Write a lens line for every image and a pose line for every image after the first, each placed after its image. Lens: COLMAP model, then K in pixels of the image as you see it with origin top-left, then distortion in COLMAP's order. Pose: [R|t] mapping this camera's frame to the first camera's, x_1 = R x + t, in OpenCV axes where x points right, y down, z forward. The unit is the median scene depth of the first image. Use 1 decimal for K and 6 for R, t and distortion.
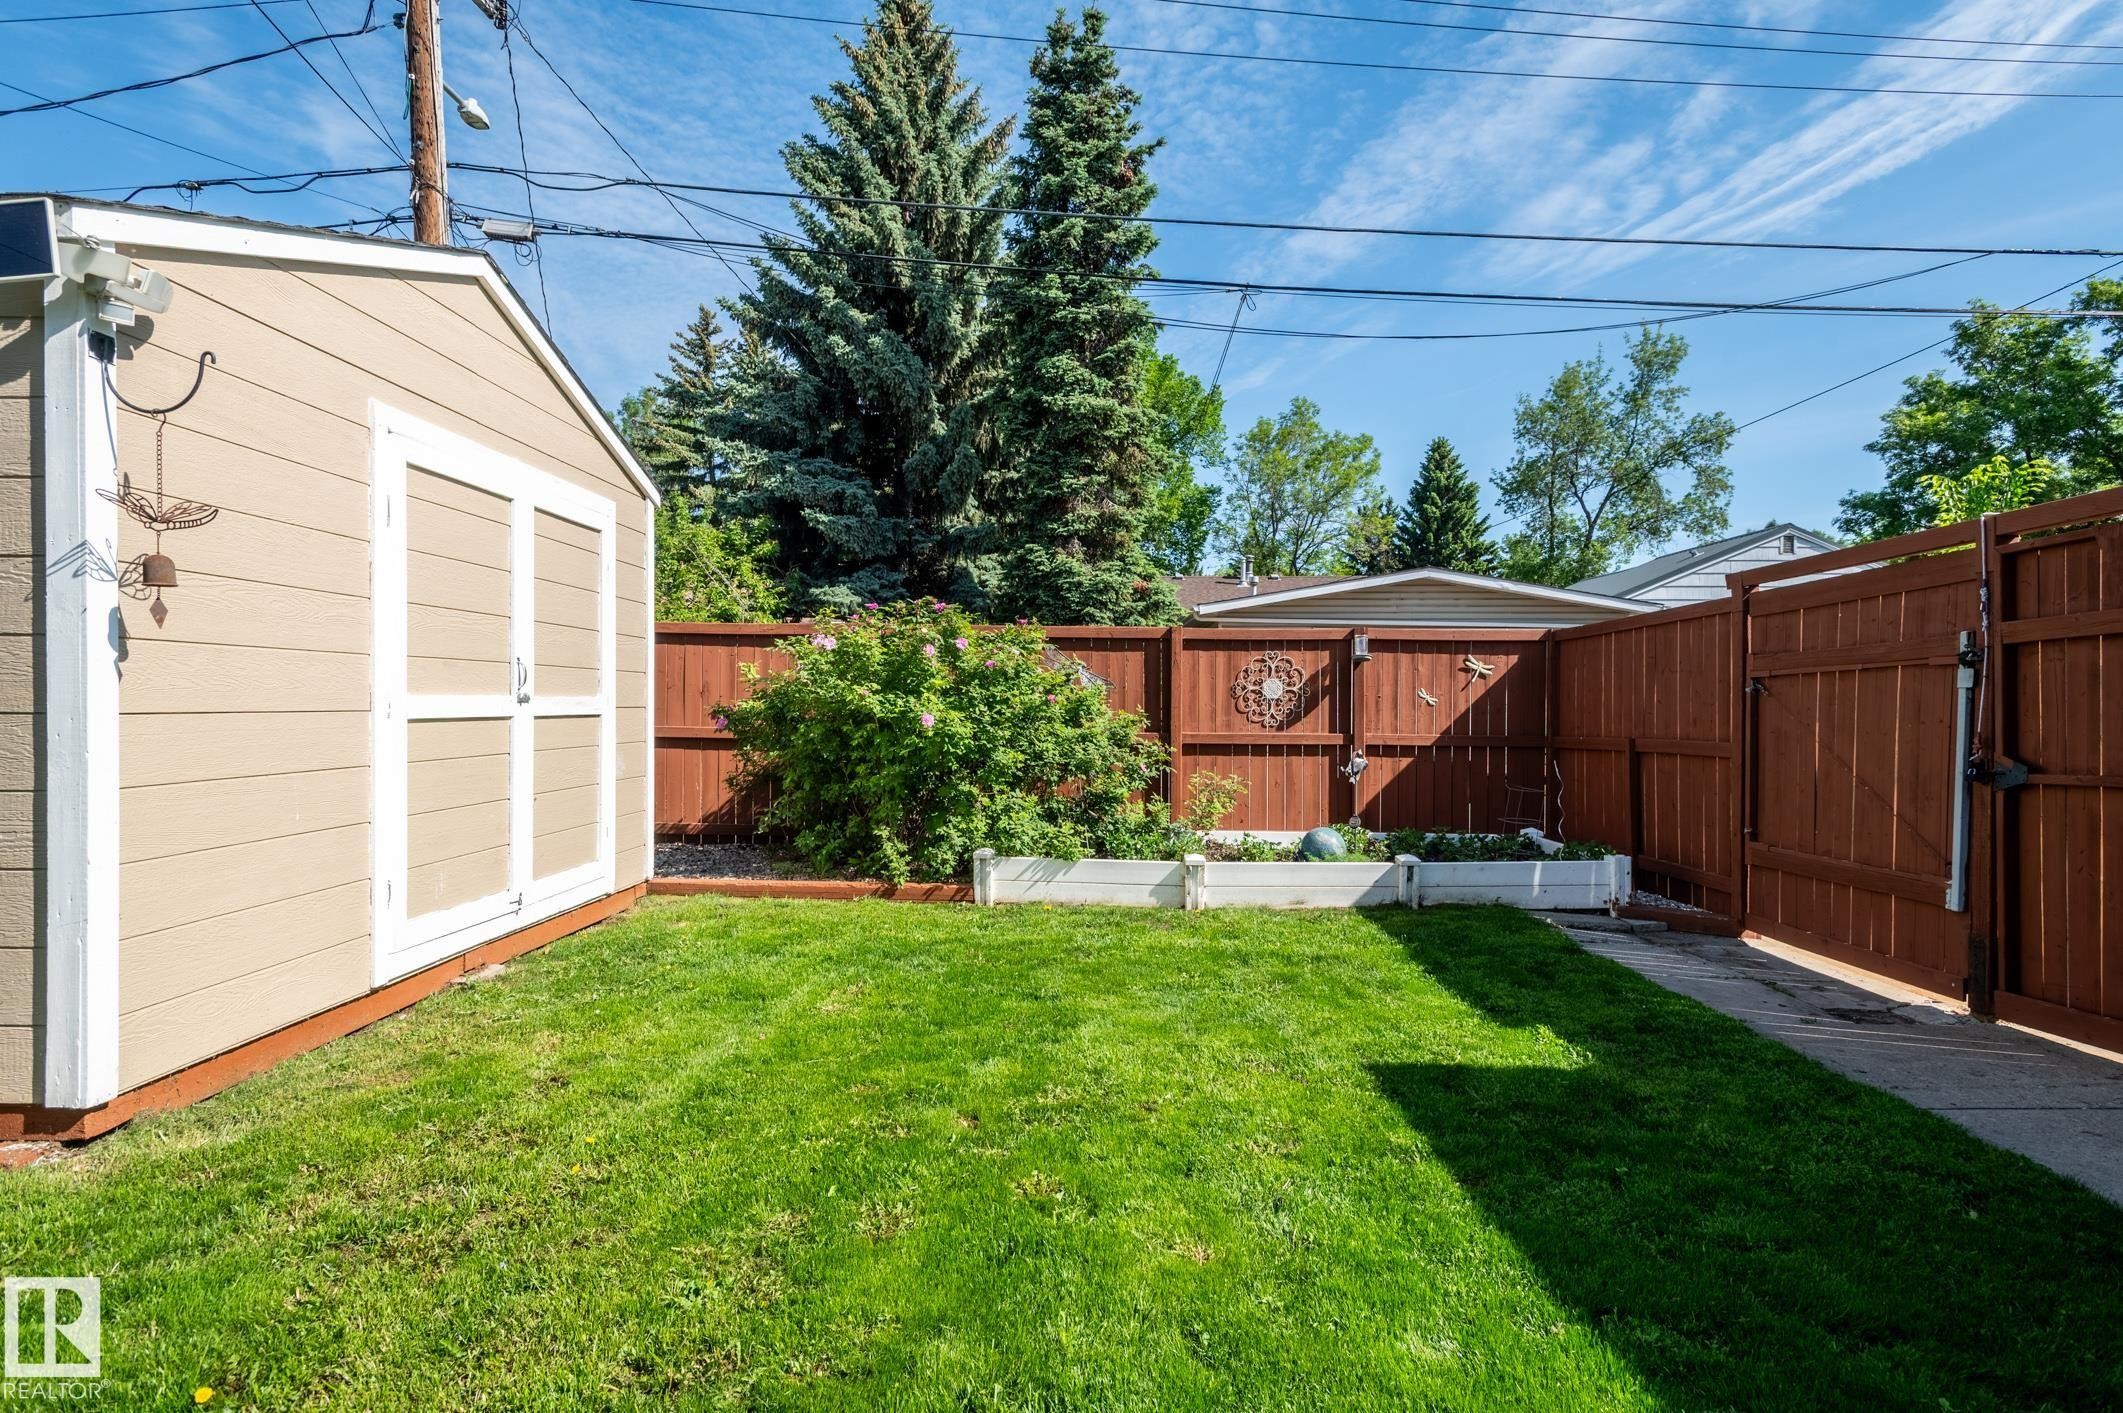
lens RADIAL K [[1101.9, 0, 1064.3], [0, 1101.9, 717.2], [0, 0, 1]] dist [0.001518, -0.000872]
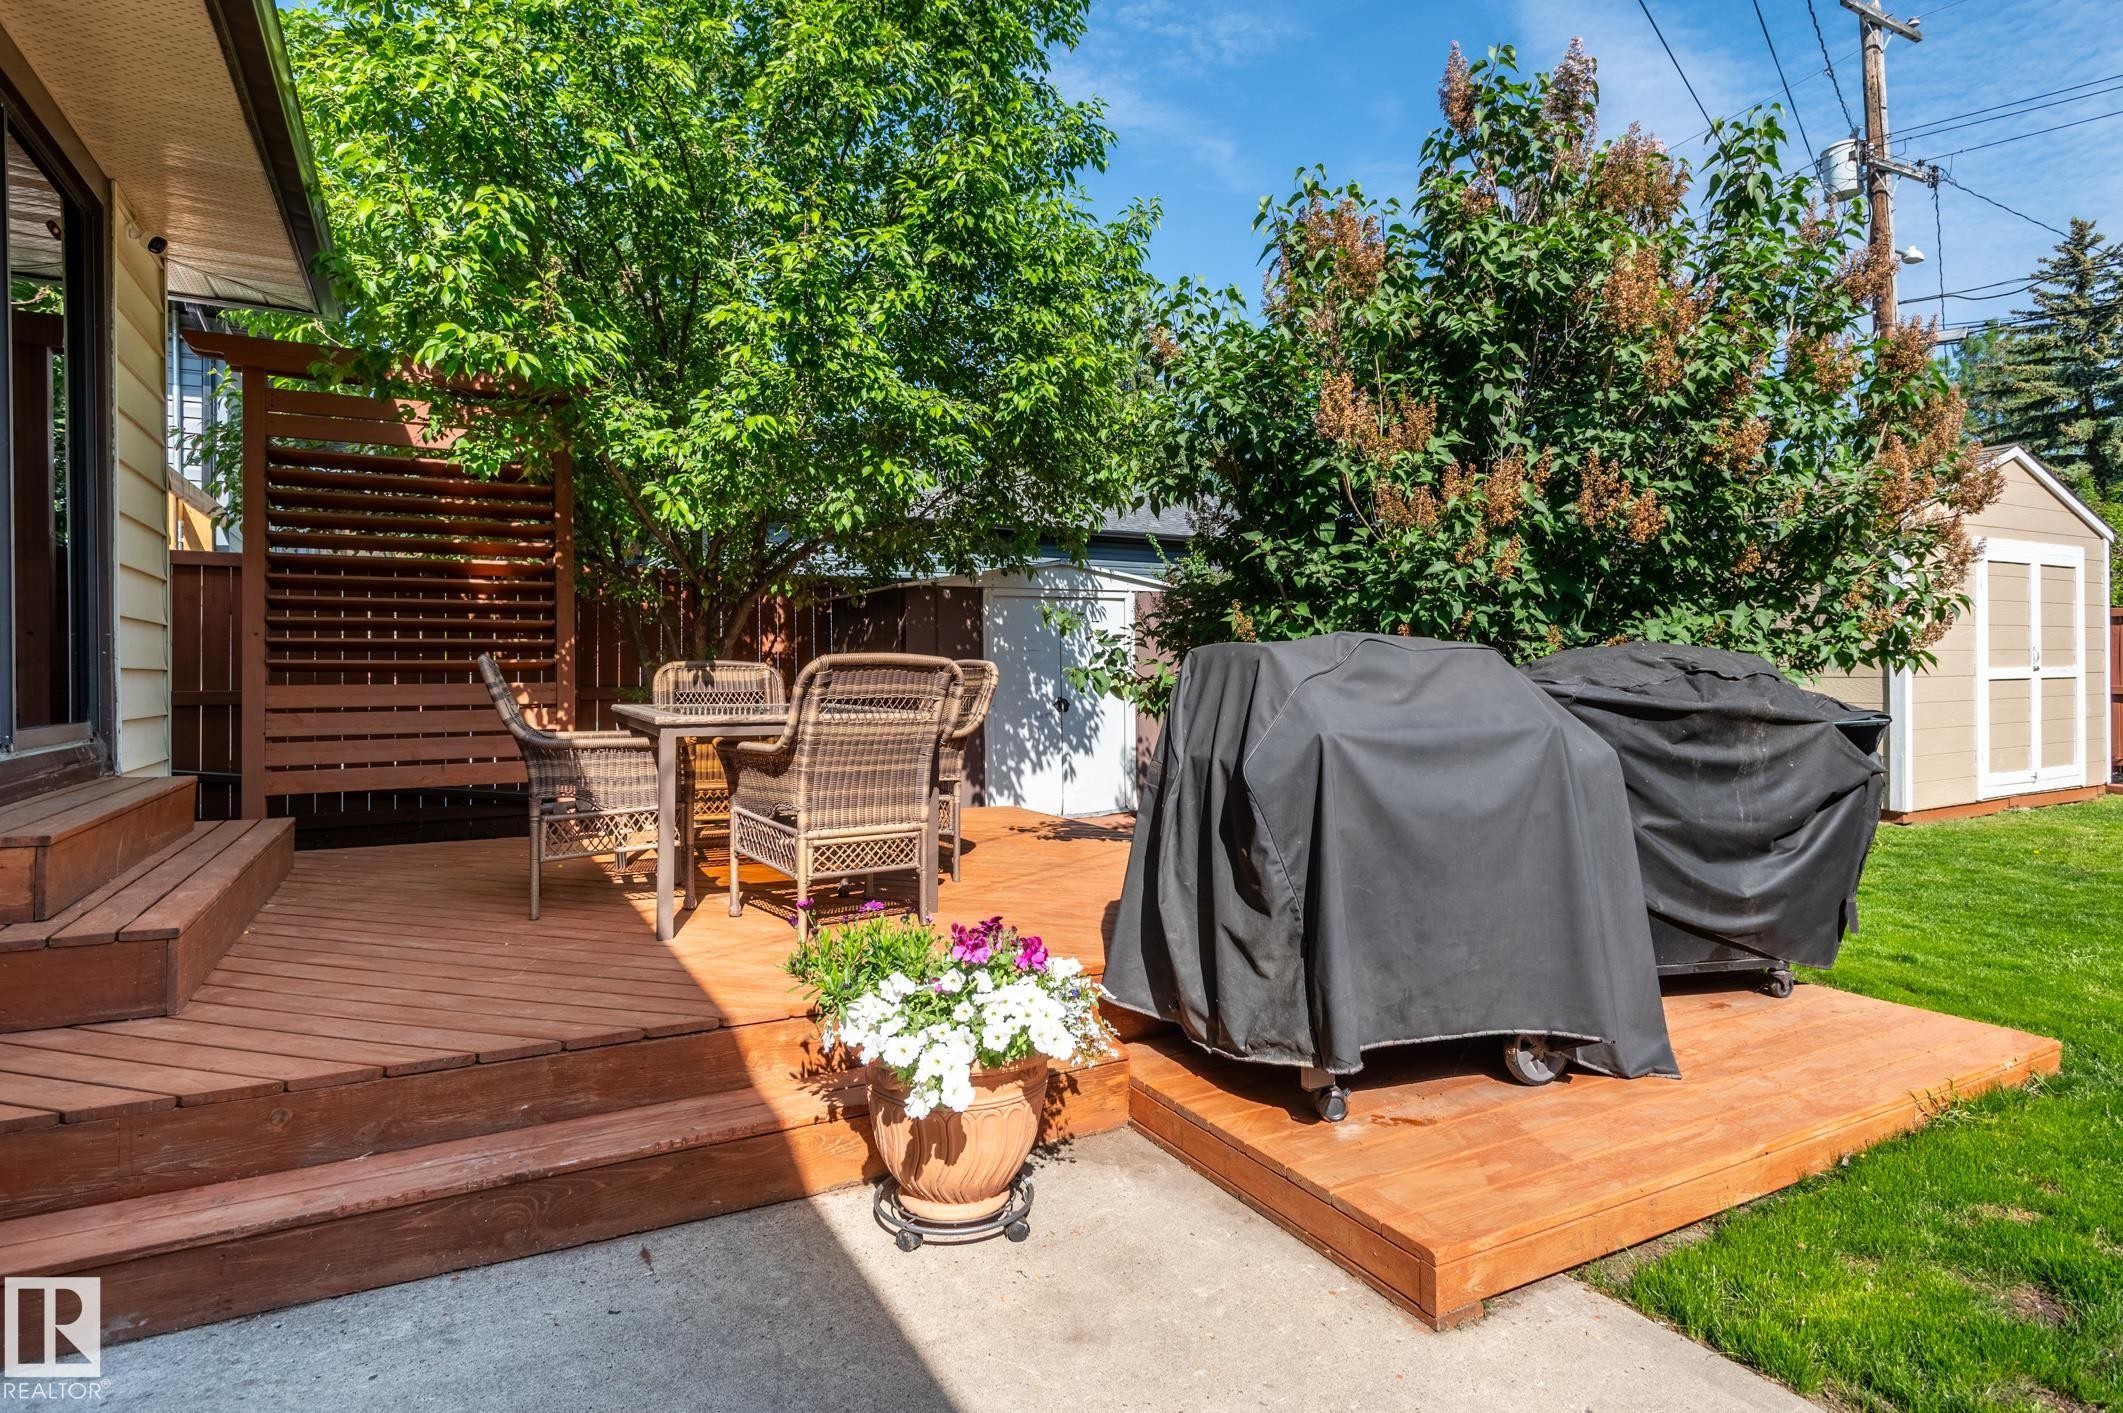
lens RADIAL K [[1101.9, 0, 1066.4], [0, 1101.9, 688.0], [0, 0, 1]] dist [0.001518, -0.000872]
pose [[0.500005, -0.002784, -0.866018, 0.253925], [0.005682, 0.999984, 0.000067, 0.004345], [0.866004, -0.004954, 0.500013, -1.128444]]
